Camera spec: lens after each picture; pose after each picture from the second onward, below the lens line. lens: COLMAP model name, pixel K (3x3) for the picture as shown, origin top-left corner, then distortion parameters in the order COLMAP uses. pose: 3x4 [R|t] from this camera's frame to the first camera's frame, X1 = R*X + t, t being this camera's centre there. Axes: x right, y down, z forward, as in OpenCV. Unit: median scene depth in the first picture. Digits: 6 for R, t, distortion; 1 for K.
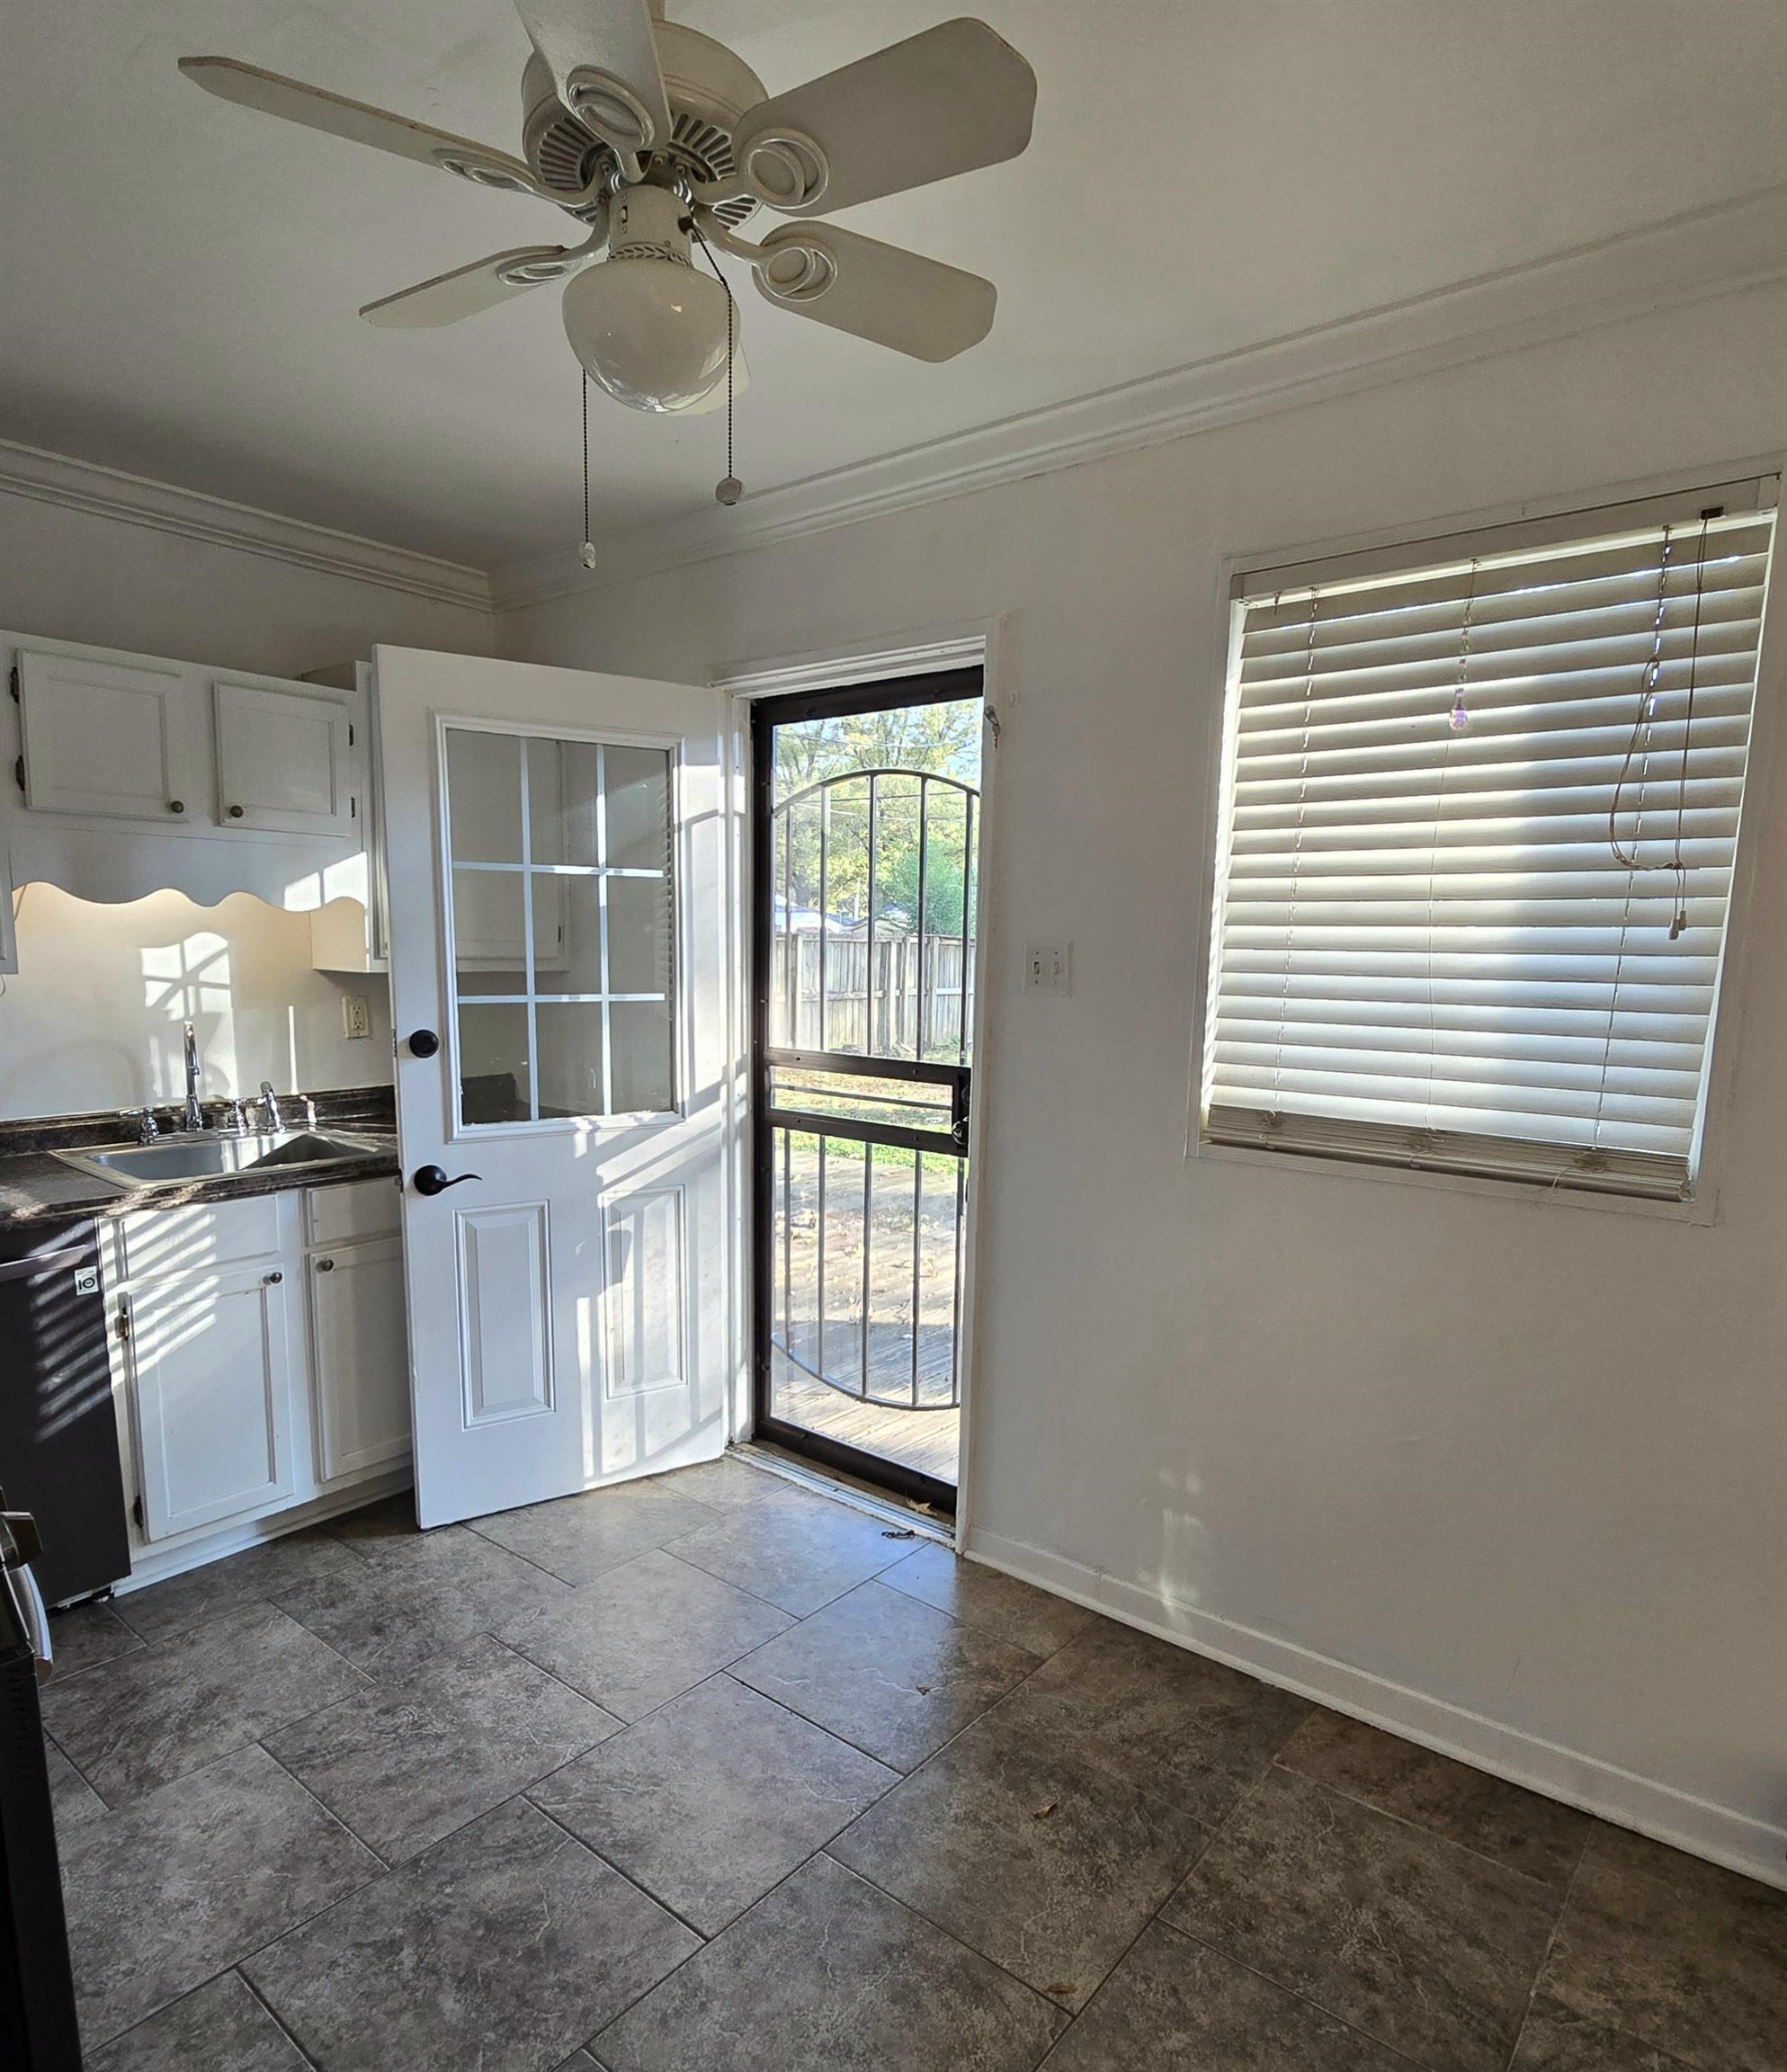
lens RADIAL K [[1212.9, 0, 893.0], [0, 1212.9, 1036.0], [0, 0, 1]] dist [0.018733, 0.000735]
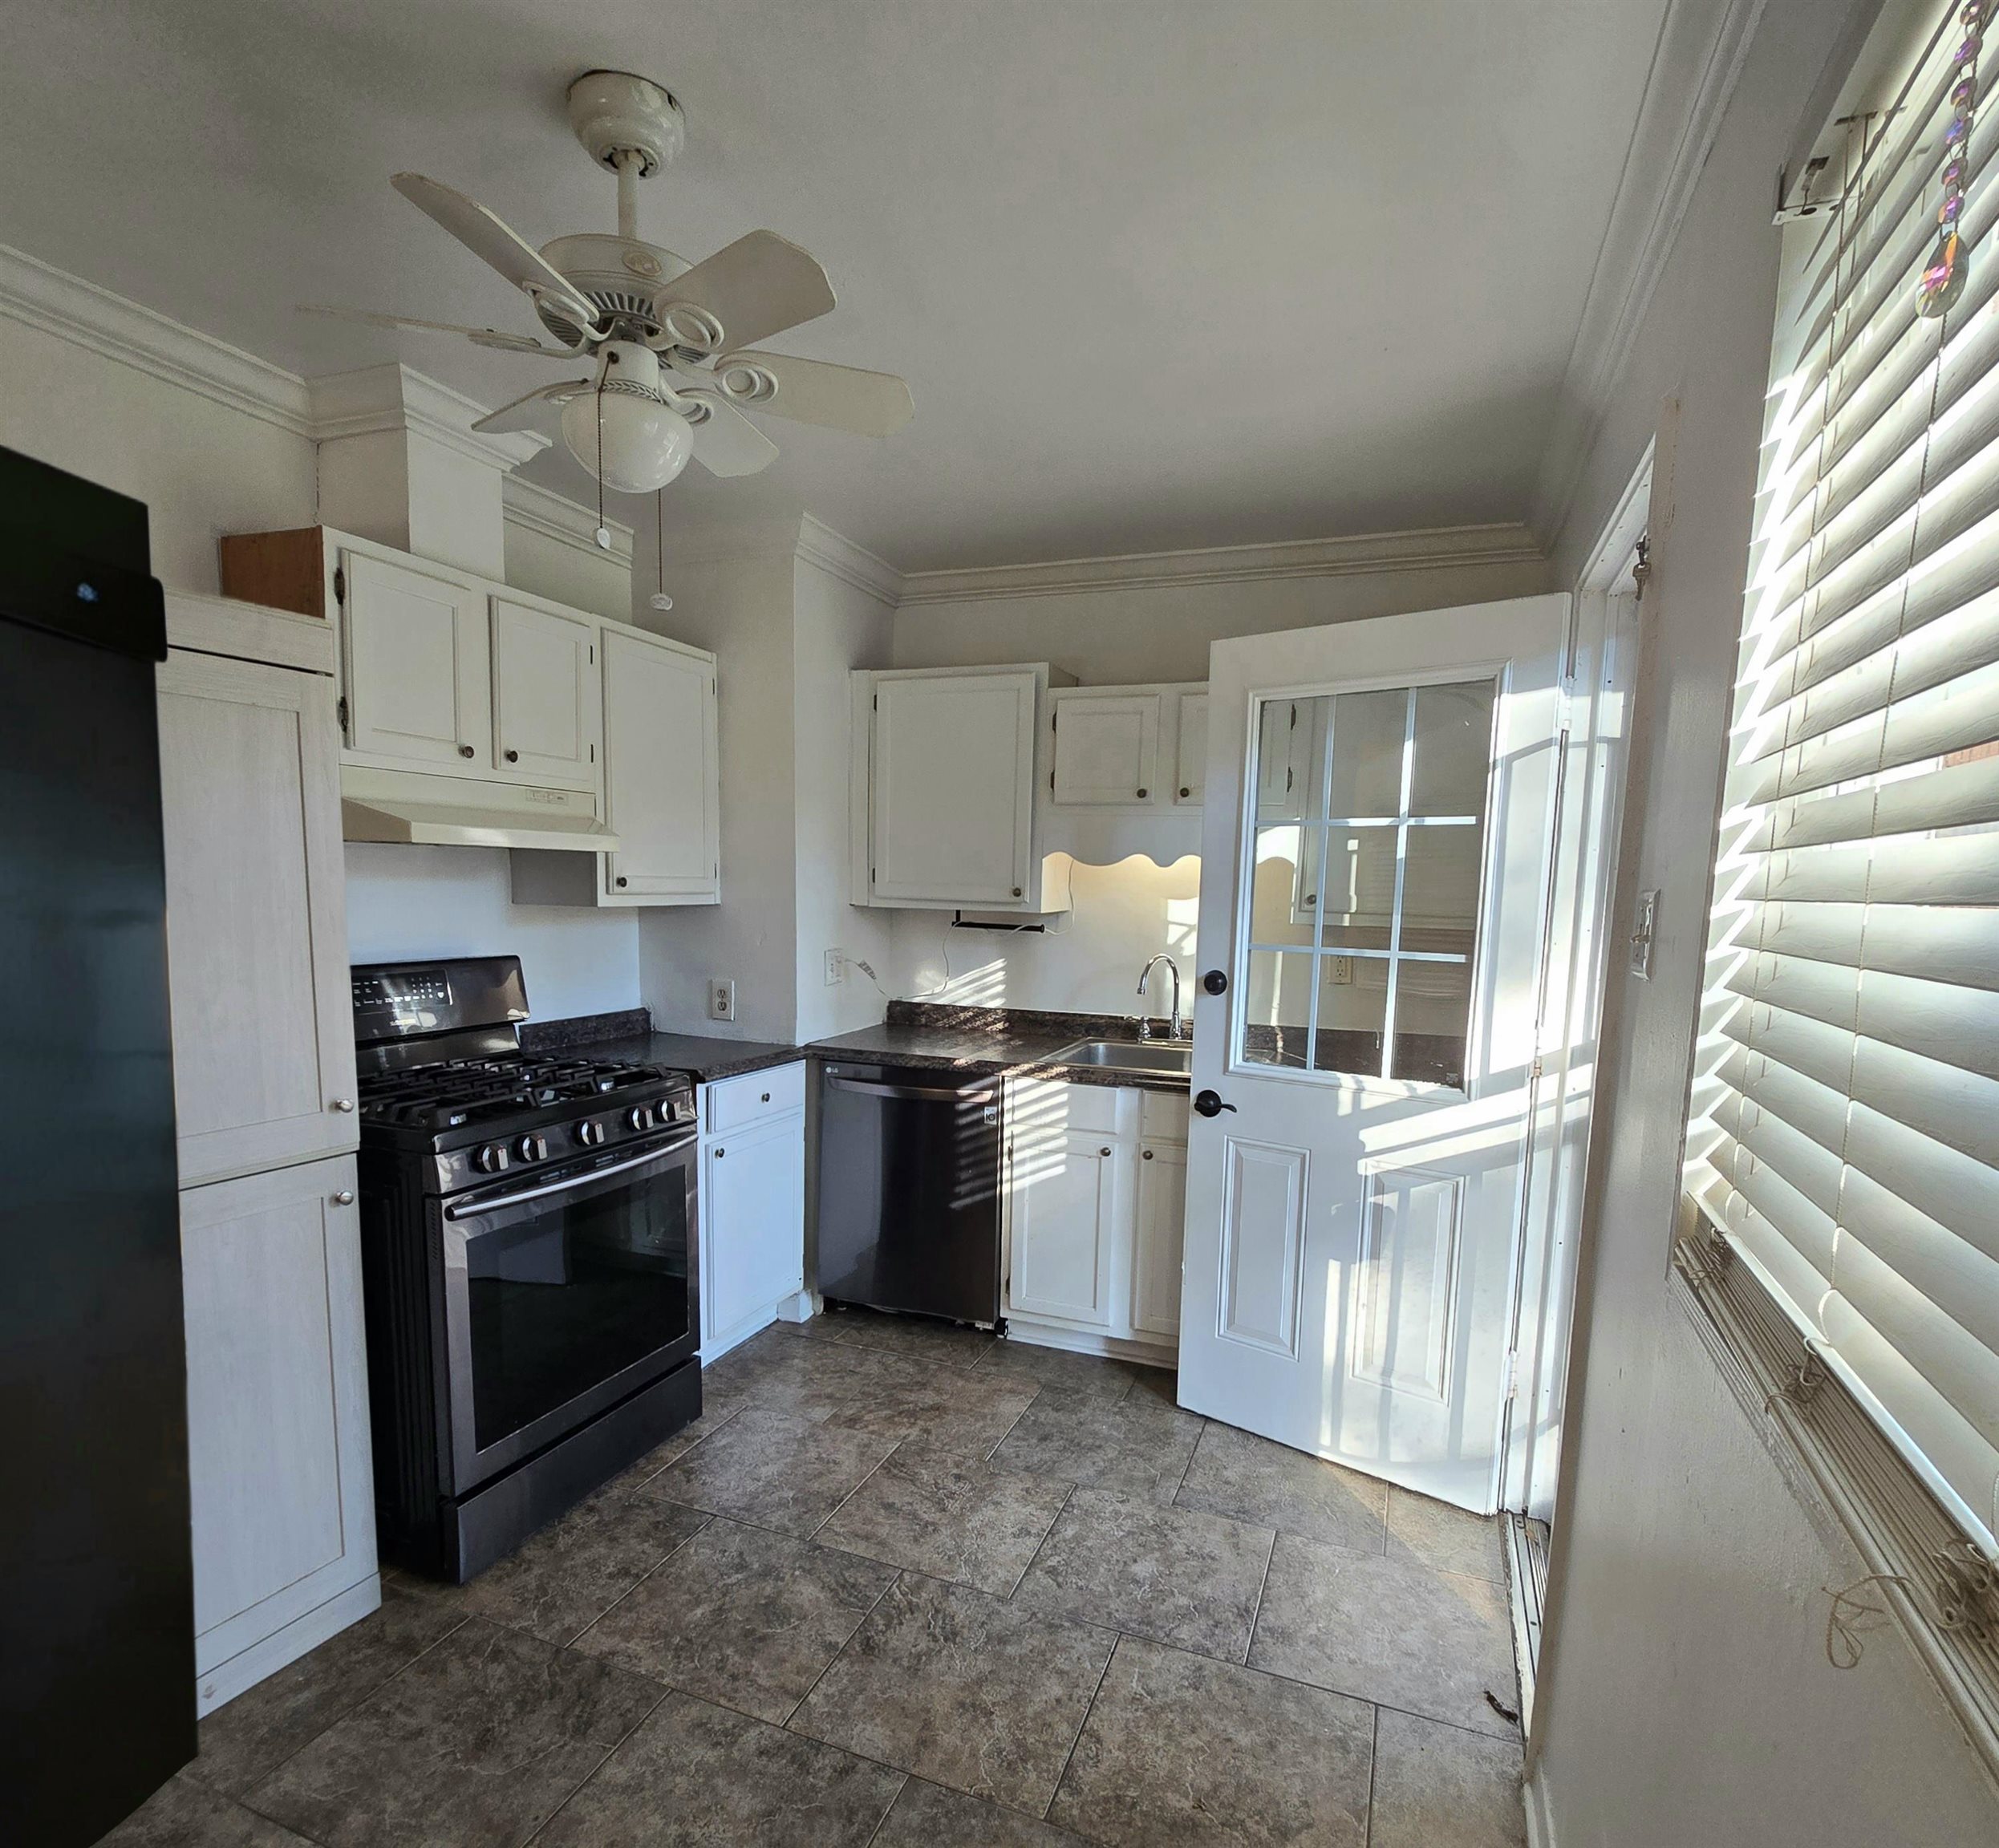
lens RADIAL K [[1117.6, 0, 1010.4], [0, 1117.6, 952.6], [0, 0, 1]] dist [-0.000080, 0.001857]
pose [[0.314095, 0.050388, -0.948054, 0.522899], [-0.096900, 0.995077, 0.020784, -0.023967], [0.944434, 0.085339, 0.317431, 0.471520]]
